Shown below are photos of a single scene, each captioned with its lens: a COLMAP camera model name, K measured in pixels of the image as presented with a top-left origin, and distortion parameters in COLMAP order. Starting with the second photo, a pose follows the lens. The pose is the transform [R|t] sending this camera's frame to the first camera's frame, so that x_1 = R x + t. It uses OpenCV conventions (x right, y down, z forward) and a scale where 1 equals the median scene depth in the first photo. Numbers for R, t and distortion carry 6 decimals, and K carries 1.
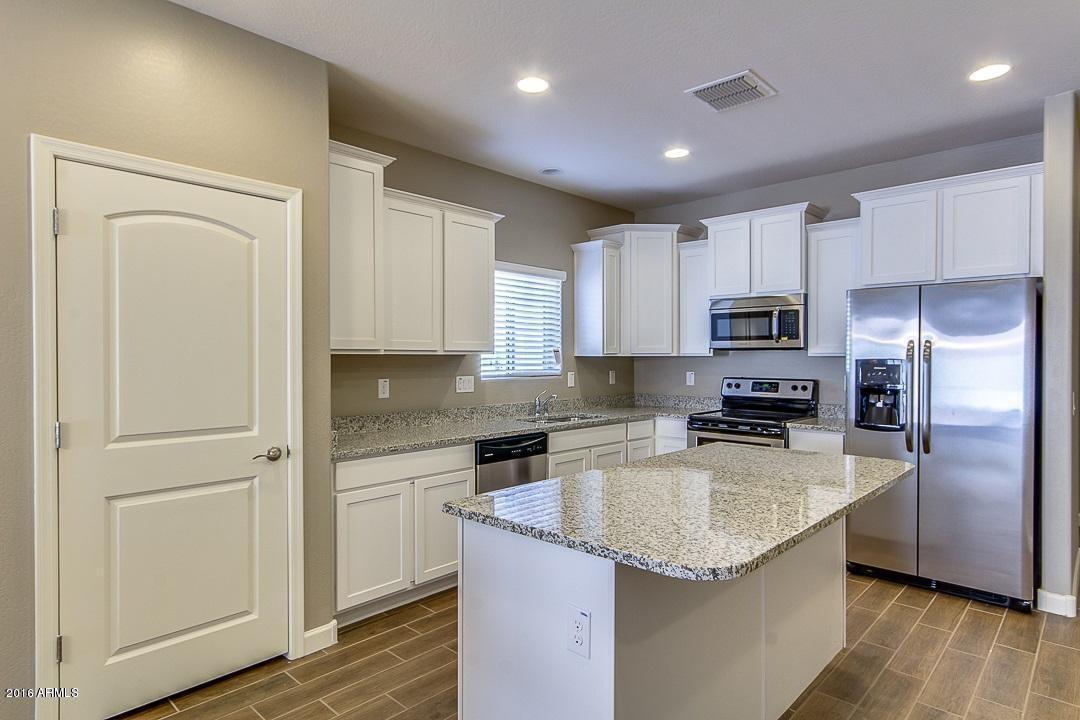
lens RADIAL K [[609.3, 0, 542.8], [0, 609.3, 362.0], [0, 0, 1]] dist [0.001908, 0.000769]
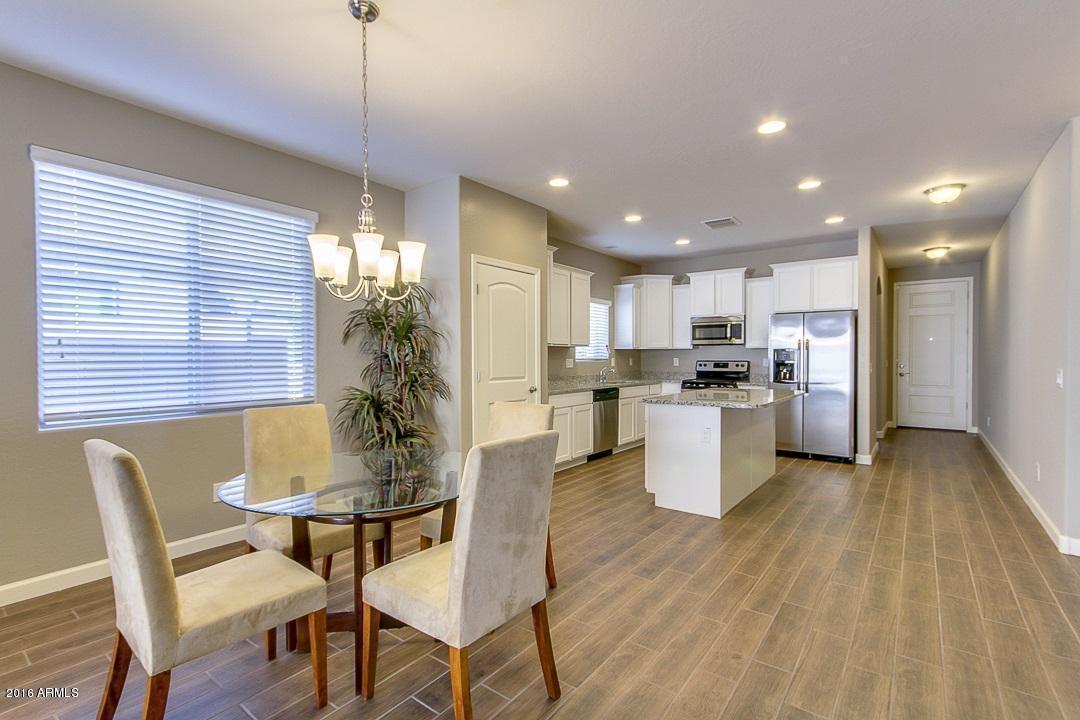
lens RADIAL K [[512.6, 0, 545.1], [0, 512.6, 361.6], [0, 0, 1]] dist [0.013263, 0.002102]
pose [[0.993552, -0.002873, 0.113345, -0.402701], [0.002686, 0.999995, 0.001803, 0.030360], [-0.113350, -0.001487, 0.993554, -0.567759]]
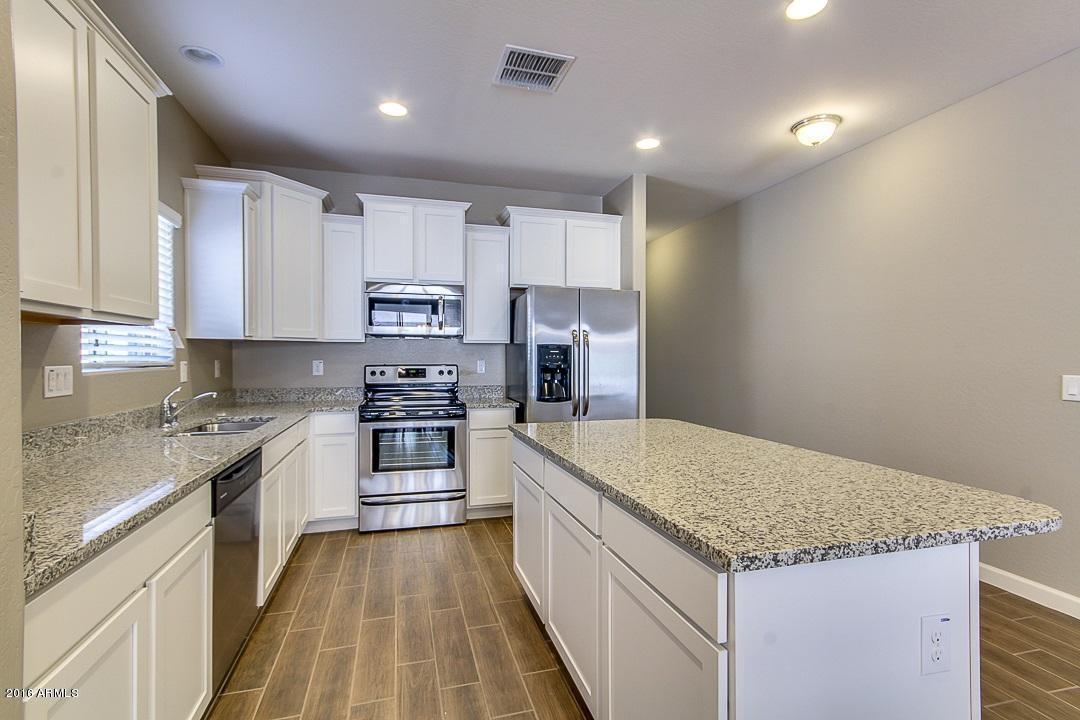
lens RADIAL K [[512.6, 0, 546.4], [0, 512.6, 361.1], [0, 0, 1]] dist [0.013263, 0.002102]
pose [[0.508350, -0.008031, 0.861113, -0.320728], [0.007895, 0.999958, 0.004666, 0.022079], [-0.861115, 0.004427, 0.508392, 0.437930]]
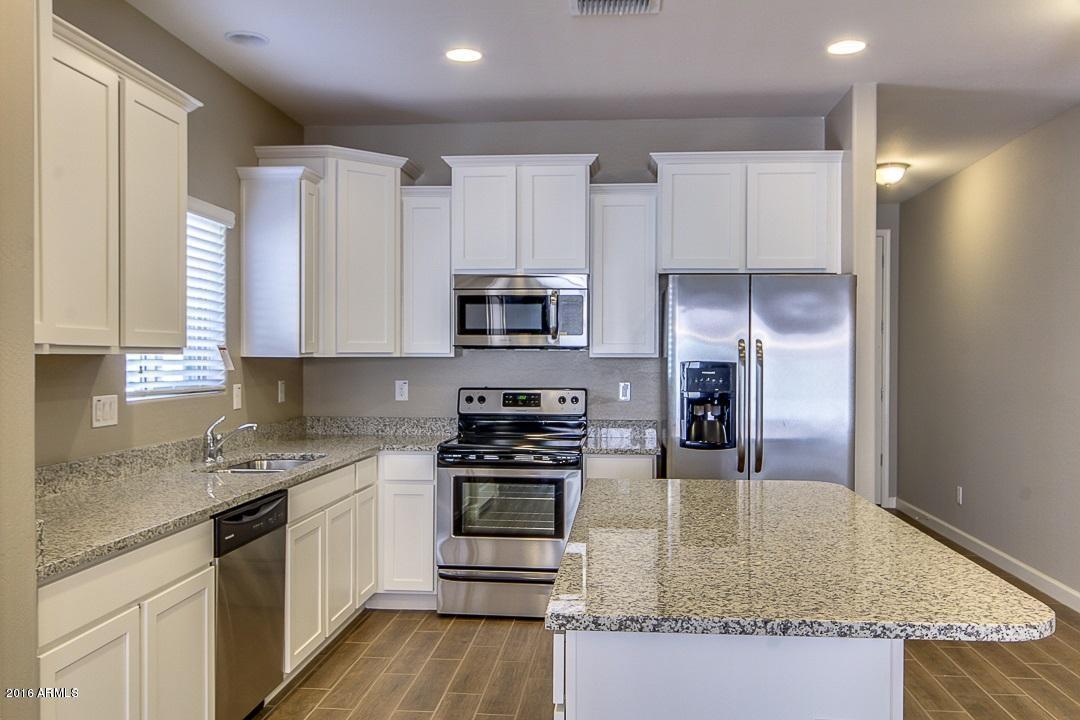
lens RADIAL K [[918.3, 0, 555.0], [0, 918.3, 361.2], [0, 0, 1]] dist [-0.001887, -0.005659]
pose [[0.781455, -0.001803, 0.623960, -0.339898], [0.003566, 0.999992, -0.001576, -0.003624], [-0.623952, 0.003456, 0.781455, 0.151044]]
